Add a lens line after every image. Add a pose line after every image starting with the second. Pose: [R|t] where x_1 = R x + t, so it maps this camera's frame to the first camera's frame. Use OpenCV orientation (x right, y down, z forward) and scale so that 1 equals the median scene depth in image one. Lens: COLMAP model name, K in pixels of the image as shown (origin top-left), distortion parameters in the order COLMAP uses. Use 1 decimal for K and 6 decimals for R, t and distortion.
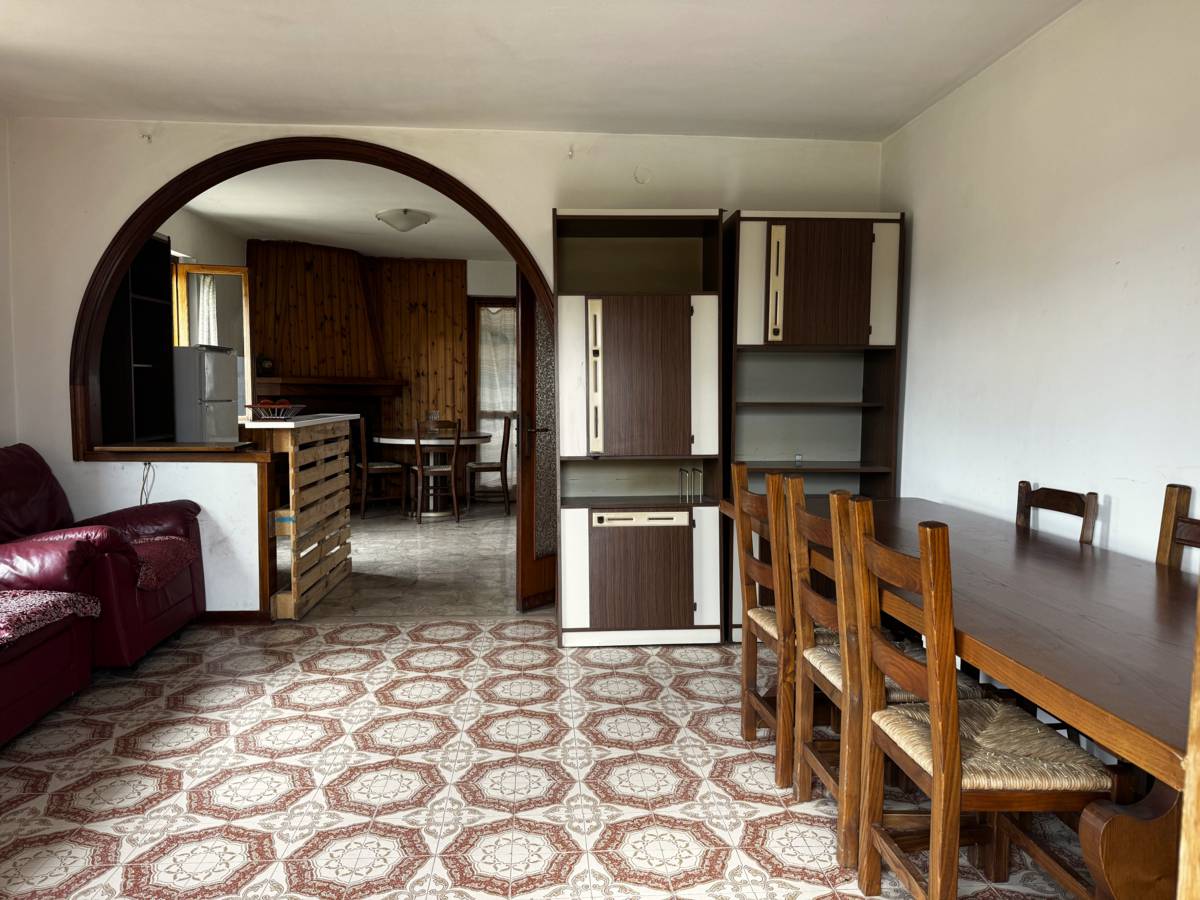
lens RADIAL K [[849.4, 0, 602.0], [0, 849.4, 455.5], [0, 0, 1]] dist [0.114872, -0.188526]
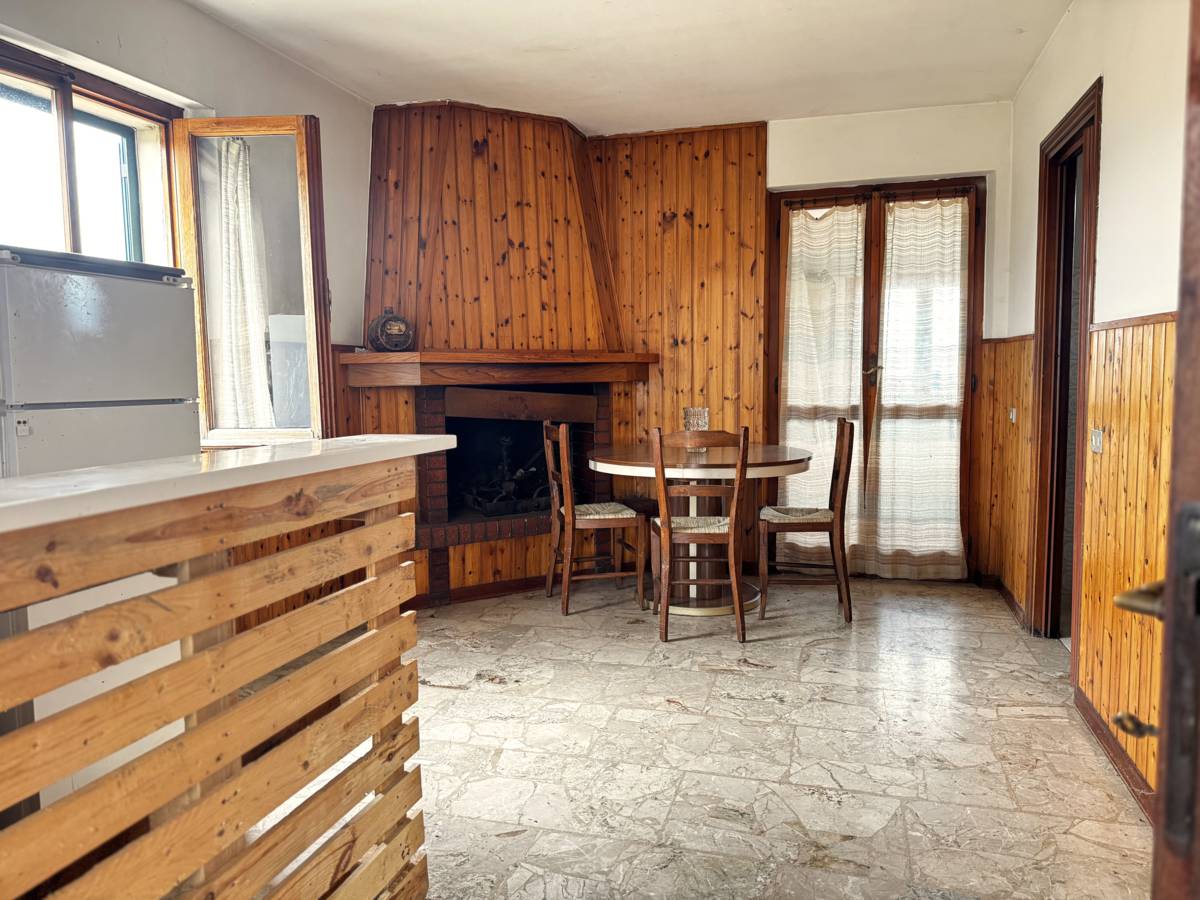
lens RADIAL K [[835.5, 0, 600.0], [0, 835.5, 450.0], [0, 0, 1]] dist [0.231028, -0.458241]
pose [[0.940553, 0.008076, -0.339551, -0.126883], [-0.003537, 0.999896, 0.013983, -0.054709], [0.339628, -0.011951, 0.940484, 0.798073]]
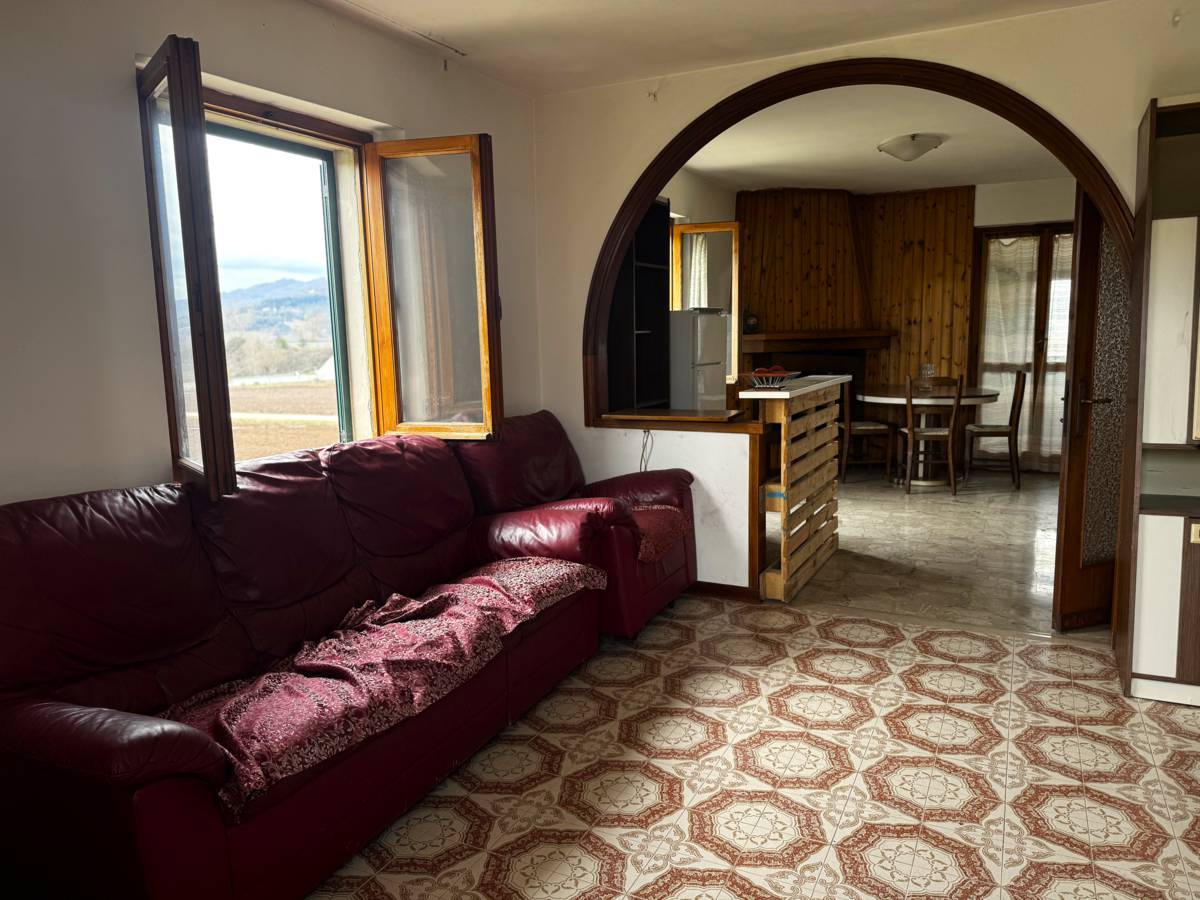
lens RADIAL K [[849.4, 0, 602.0], [0, 849.4, 455.5], [0, 0, 1]] dist [0.114872, -0.188526]
pose [[0.865135, 0.045177, -0.499501, -0.066079], [-0.010788, 0.997381, 0.071521, -0.030654], [0.501423, -0.056486, 0.863356, 0.100601]]
